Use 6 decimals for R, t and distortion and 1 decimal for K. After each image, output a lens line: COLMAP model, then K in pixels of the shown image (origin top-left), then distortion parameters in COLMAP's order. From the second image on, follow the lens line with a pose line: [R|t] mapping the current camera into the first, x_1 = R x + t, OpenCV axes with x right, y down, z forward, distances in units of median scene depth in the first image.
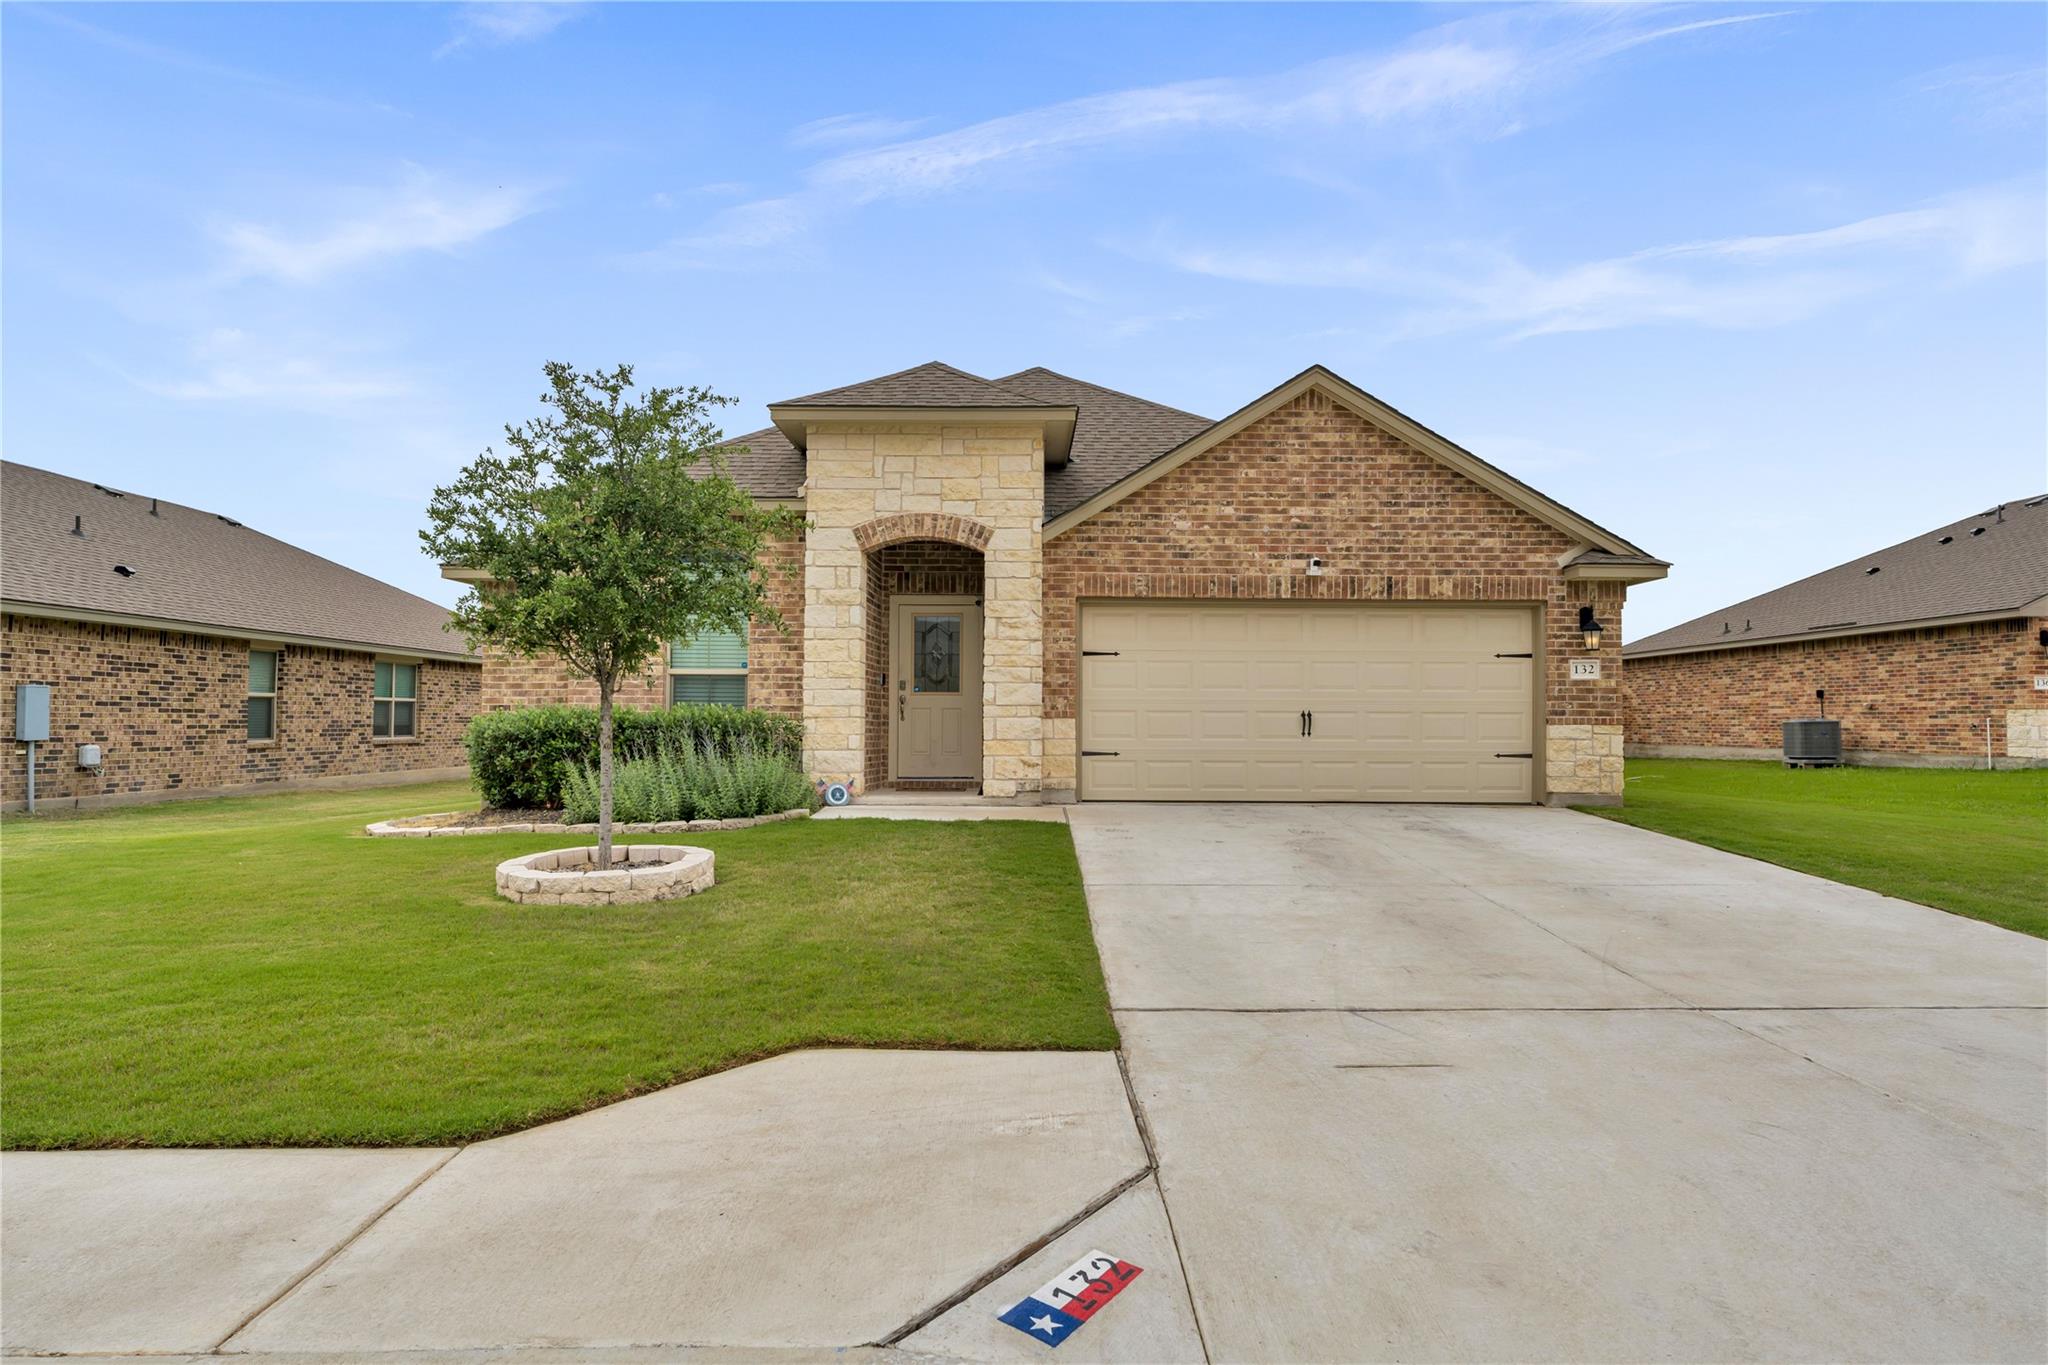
lens RADIAL K [[1237.2, 0, 1024.0], [0, 1237.2, 685.0], [0, 0, 1]] dist [-0.000031, -0.000421]
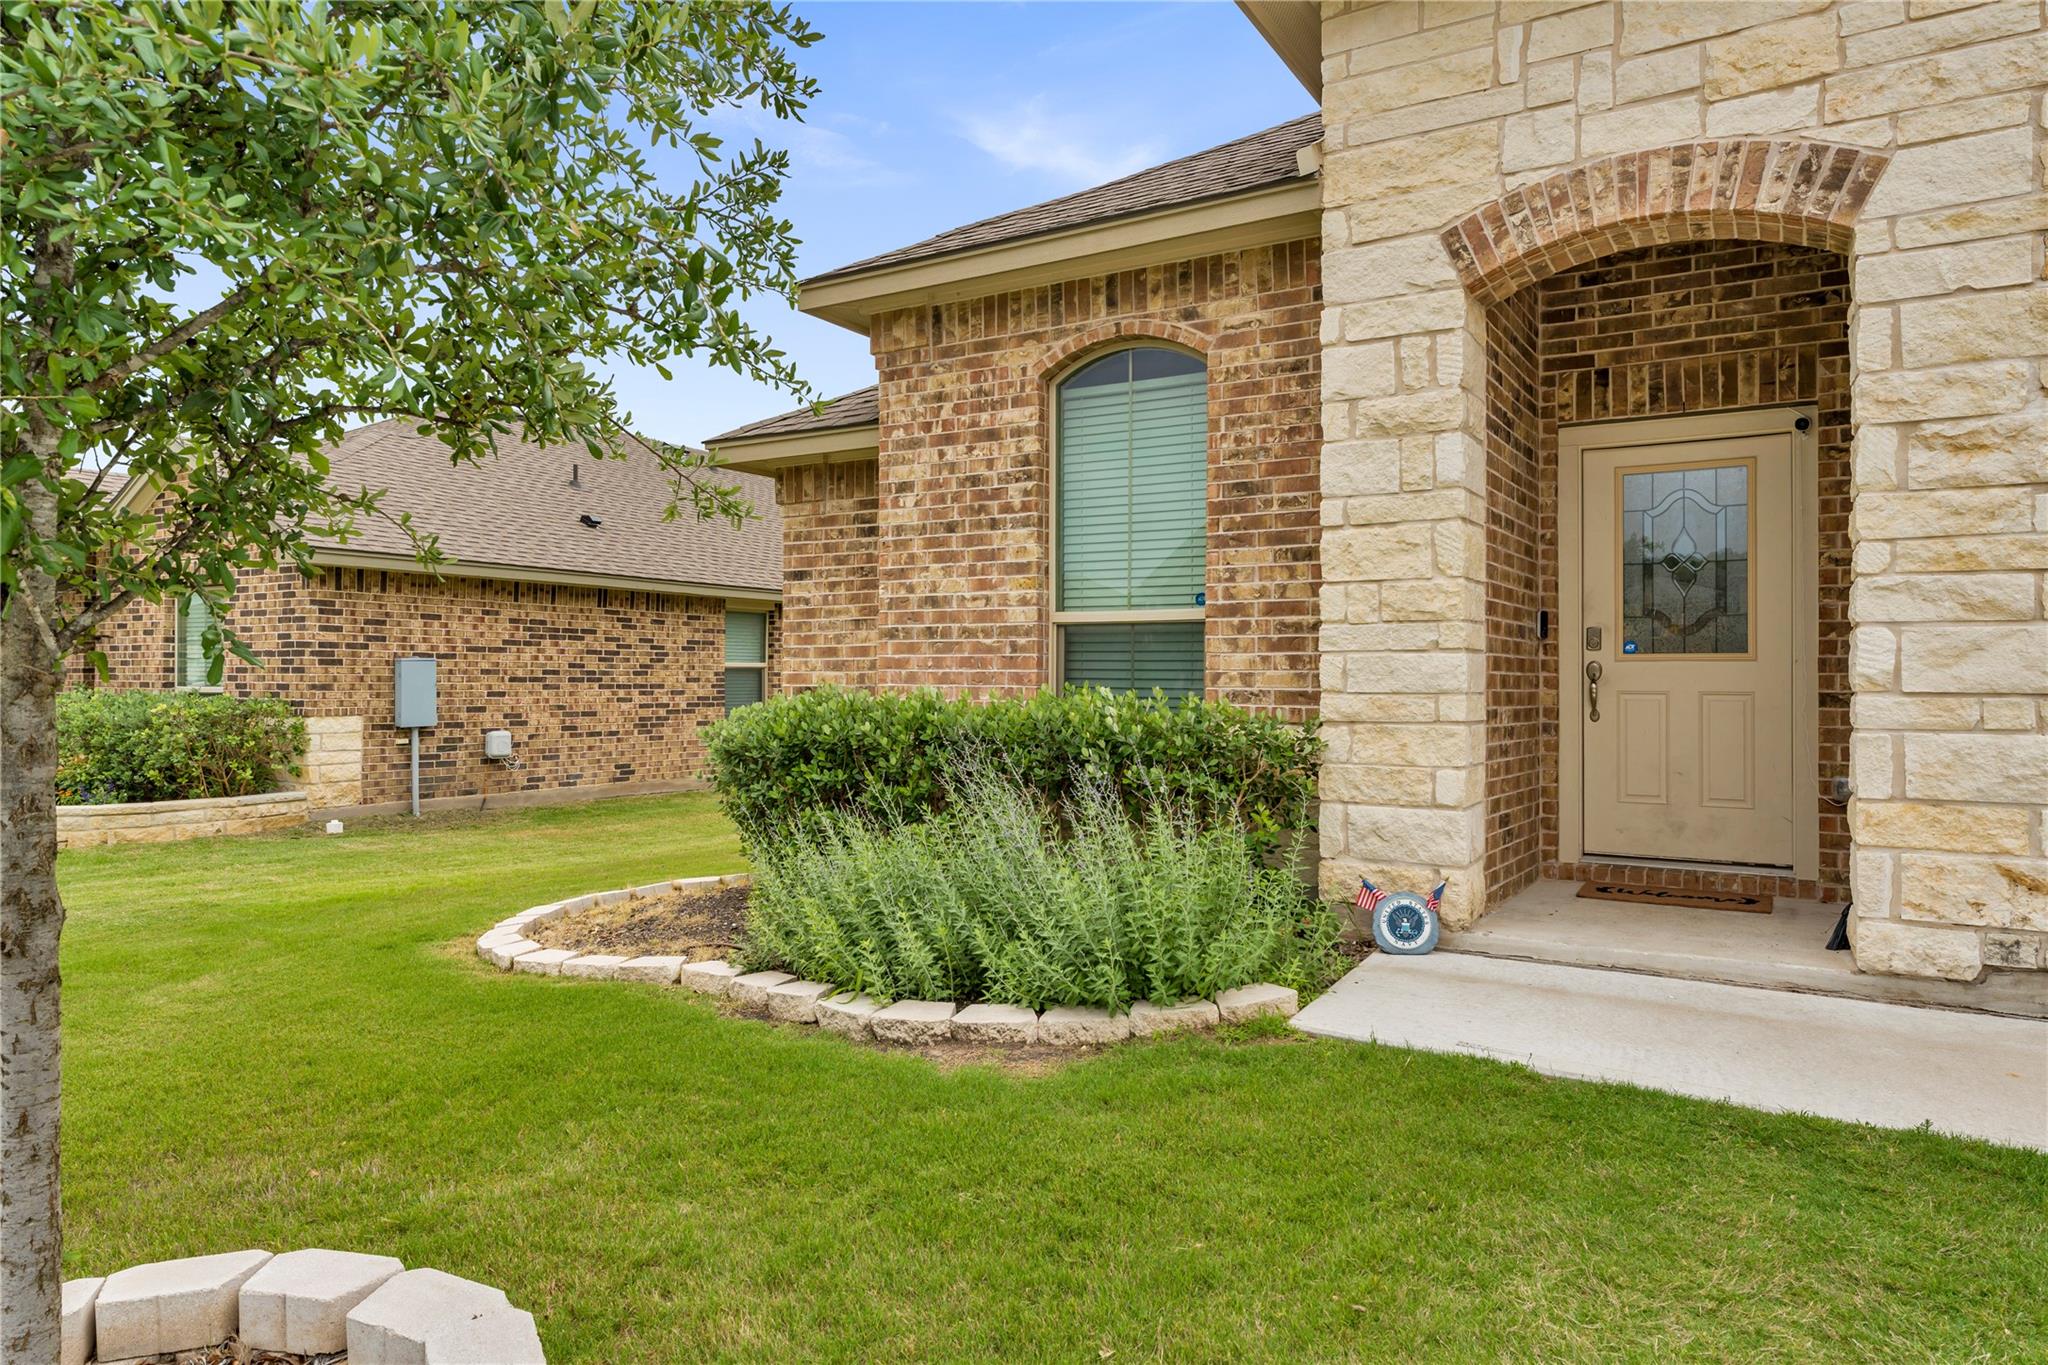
lens RADIAL K [[1237.2, 0, 1017.8], [0, 1237.2, 667.6], [0, 0, 1]] dist [-0.000031, -0.000421]
pose [[0.853787, -0.006324, -0.520584, -0.045696], [0.015842, 0.999779, 0.013836, 0.001271], [0.520382, -0.020060, 0.853698, 0.534226]]
